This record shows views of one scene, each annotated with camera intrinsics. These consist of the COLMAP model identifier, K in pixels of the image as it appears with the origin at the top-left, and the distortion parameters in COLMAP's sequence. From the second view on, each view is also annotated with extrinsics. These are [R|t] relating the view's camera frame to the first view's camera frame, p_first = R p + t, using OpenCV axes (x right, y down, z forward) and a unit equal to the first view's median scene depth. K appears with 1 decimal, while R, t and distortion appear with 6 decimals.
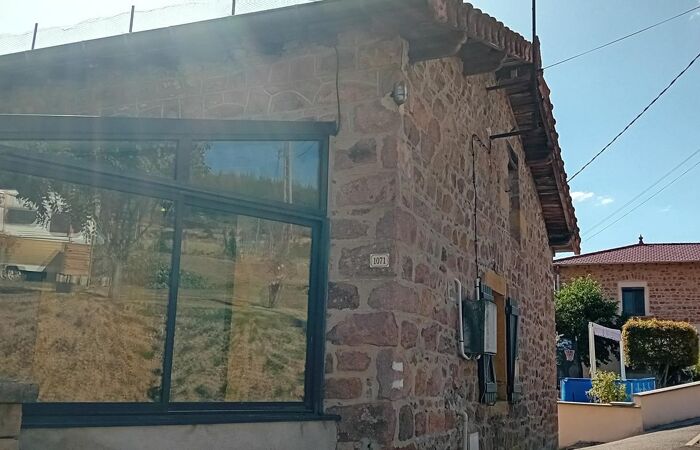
lens RADIAL K [[781.1, 0, 343.5], [0, 781.1, 224.5], [0, 0, 1]] dist [0.138932, -0.304464]
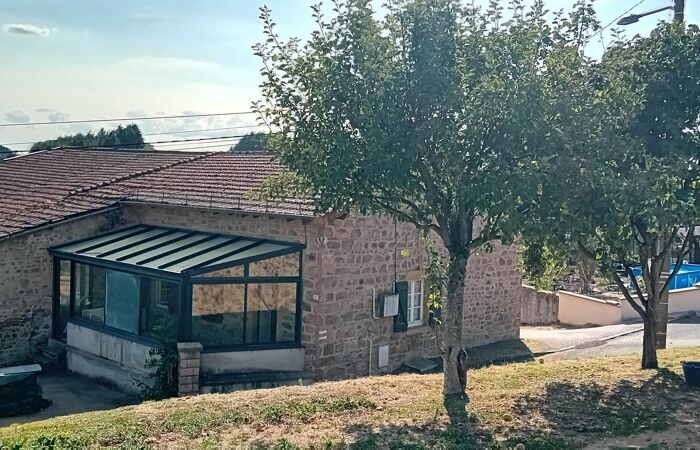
lens RADIAL K [[781.1, 0, 343.5], [0, 781.1, 224.5], [0, 0, 1]] dist [0.138932, -0.304464]
pose [[0.940585, 0.018722, -0.339040, 1.083832], [0.060795, 0.973060, 0.222394, -0.827324], [0.334070, -0.229792, 0.914108, -1.511874]]
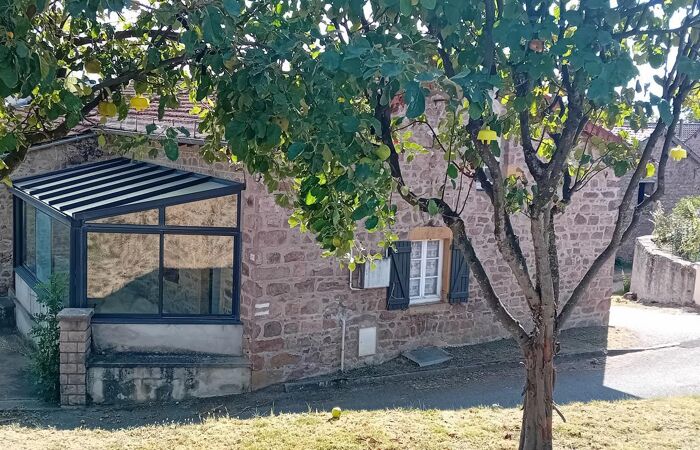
lens RADIAL K [[781.1, 0, 343.5], [0, 781.1, 224.5], [0, 0, 1]] dist [0.138932, -0.304464]
pose [[0.825766, 0.075167, -0.558982, 1.368742], [0.090130, 0.960757, 0.262341, -0.548802], [0.556765, -0.267013, 0.786585, -0.484041]]
